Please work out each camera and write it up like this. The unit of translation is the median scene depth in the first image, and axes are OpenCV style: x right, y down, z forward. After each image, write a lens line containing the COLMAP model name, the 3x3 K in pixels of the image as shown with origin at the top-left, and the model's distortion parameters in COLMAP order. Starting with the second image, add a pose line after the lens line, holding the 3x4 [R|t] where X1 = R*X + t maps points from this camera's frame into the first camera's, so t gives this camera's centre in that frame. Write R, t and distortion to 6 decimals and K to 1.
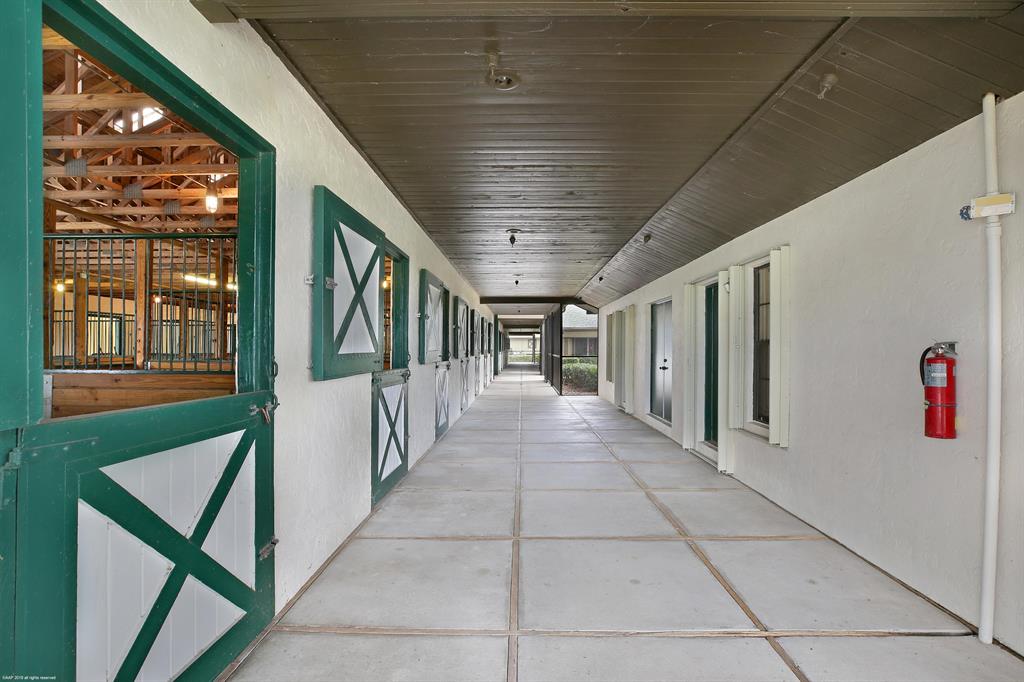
lens RADIAL K [[468.8, 0, 514.2], [0, 468.8, 345.9], [0, 0, 1]] dist [-0.018225, -0.000244]
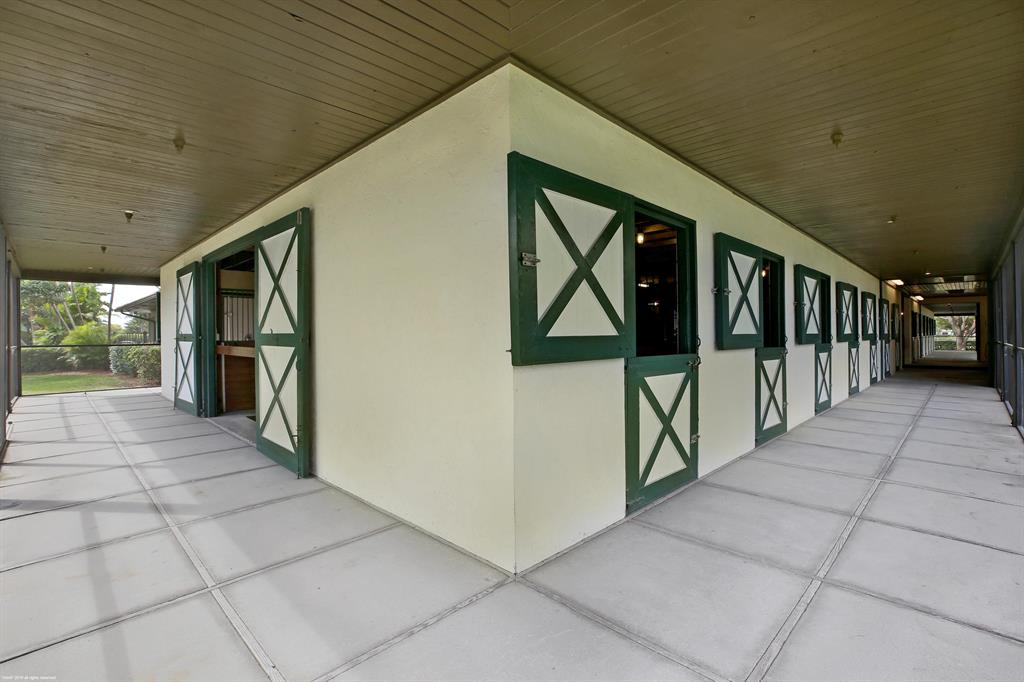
lens RADIAL K [[468.8, 0, 513.5], [0, 468.8, 336.0], [0, 0, 1]] dist [-0.018225, -0.000244]
pose [[0.718525, -0.010025, -0.695429, 0.181445], [0.018011, 0.999829, 0.004196, 0.003614], [0.695268, -0.015540, 0.718582, -0.610792]]
